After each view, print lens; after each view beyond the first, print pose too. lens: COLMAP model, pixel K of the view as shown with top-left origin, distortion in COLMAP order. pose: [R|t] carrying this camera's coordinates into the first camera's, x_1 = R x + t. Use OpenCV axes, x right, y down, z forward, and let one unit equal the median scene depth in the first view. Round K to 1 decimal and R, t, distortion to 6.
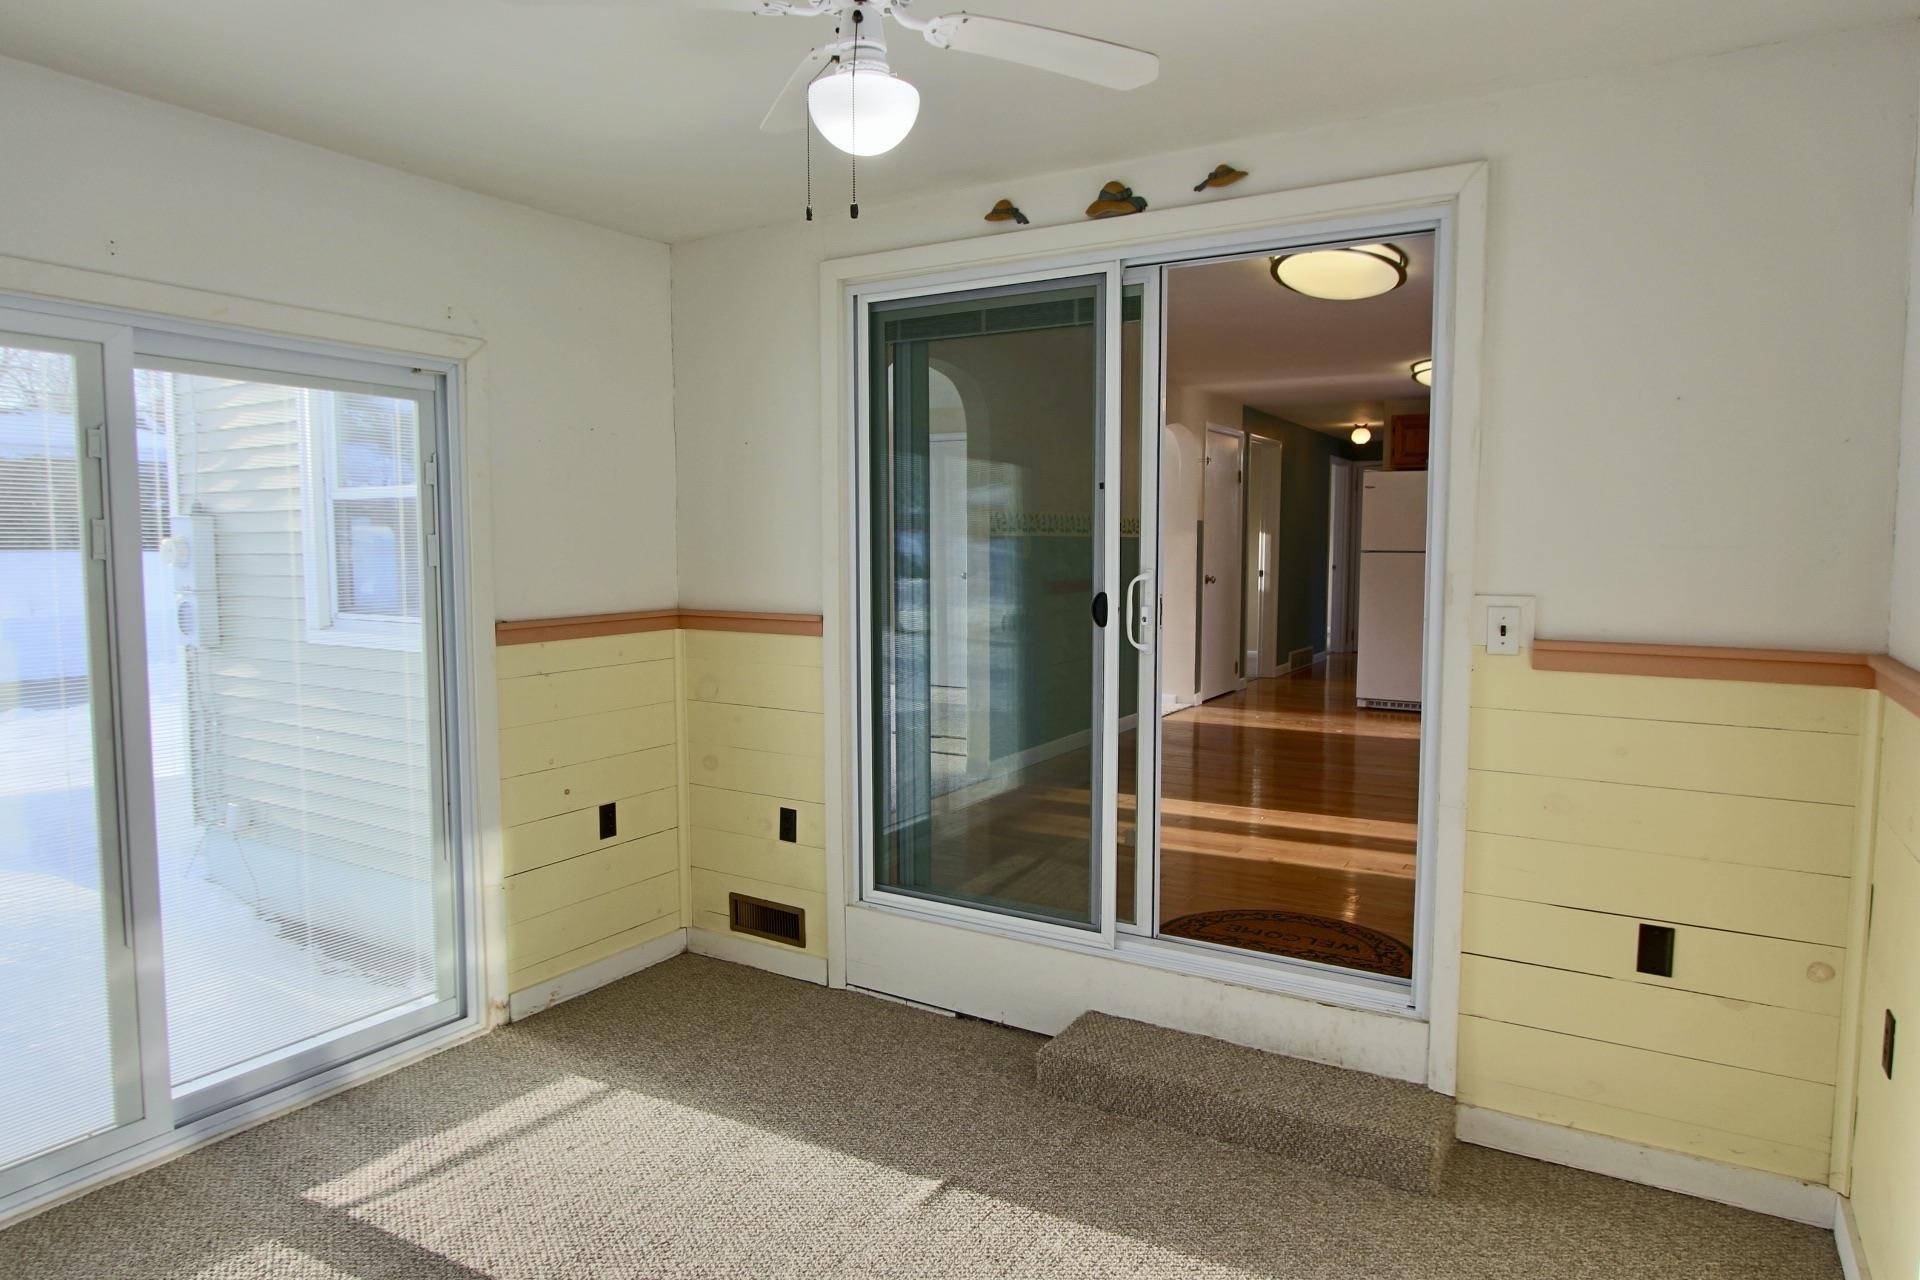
lens RADIAL K [[1154.6, 0, 977.6], [0, 1154.6, 630.8], [0, 0, 1]] dist [-0.030275, 0.007360]
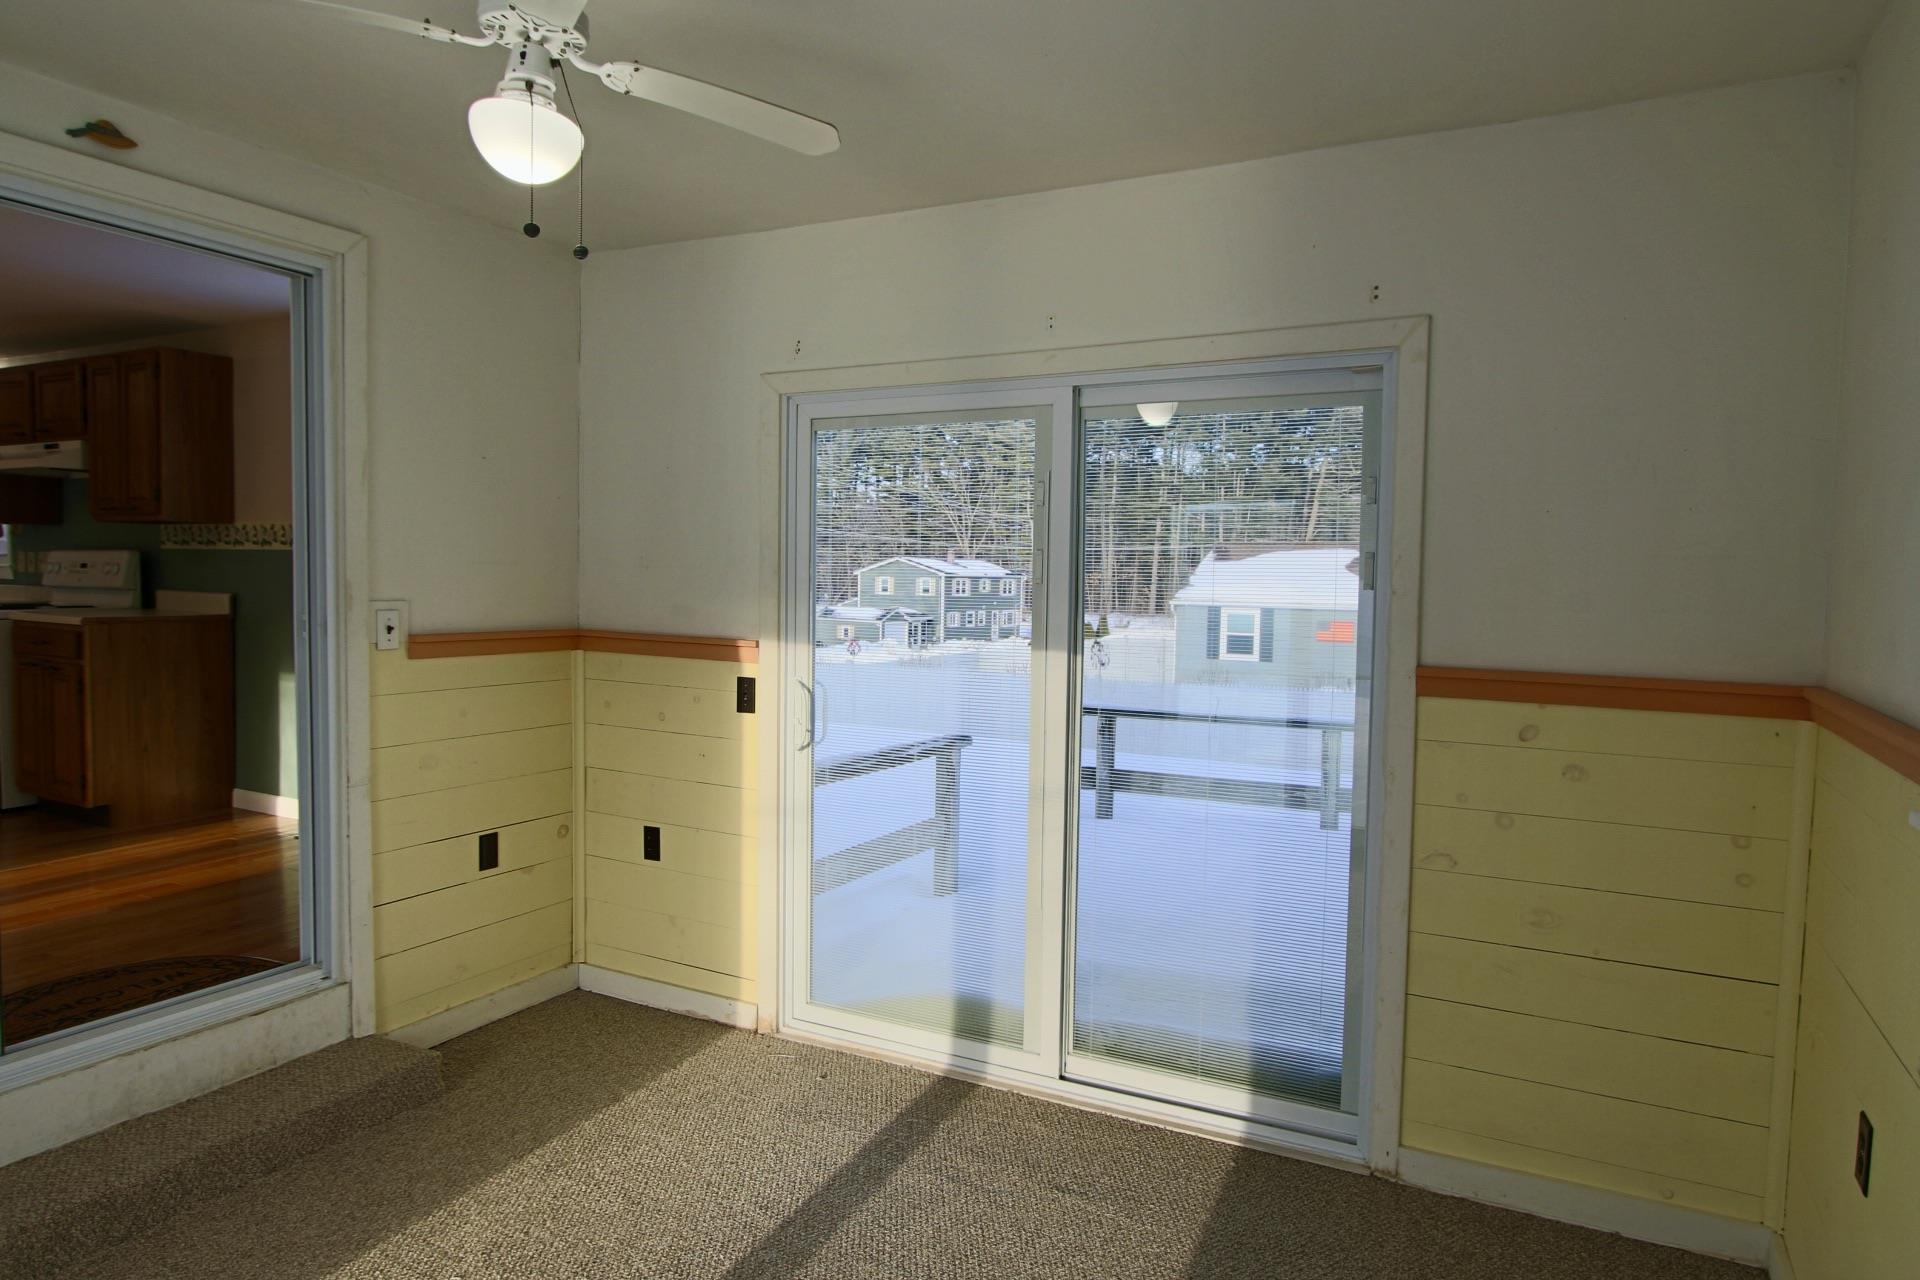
lens RADIAL K [[1154.6, 0, 964.0], [0, 1154.6, 639.7], [0, 0, 1]] dist [-0.030275, 0.007360]
pose [[-0.064914, -0.057563, 0.996229, -0.766176], [0.058471, 0.996400, 0.061383, -0.027711], [-0.996176, 0.062235, -0.061315, 0.455907]]
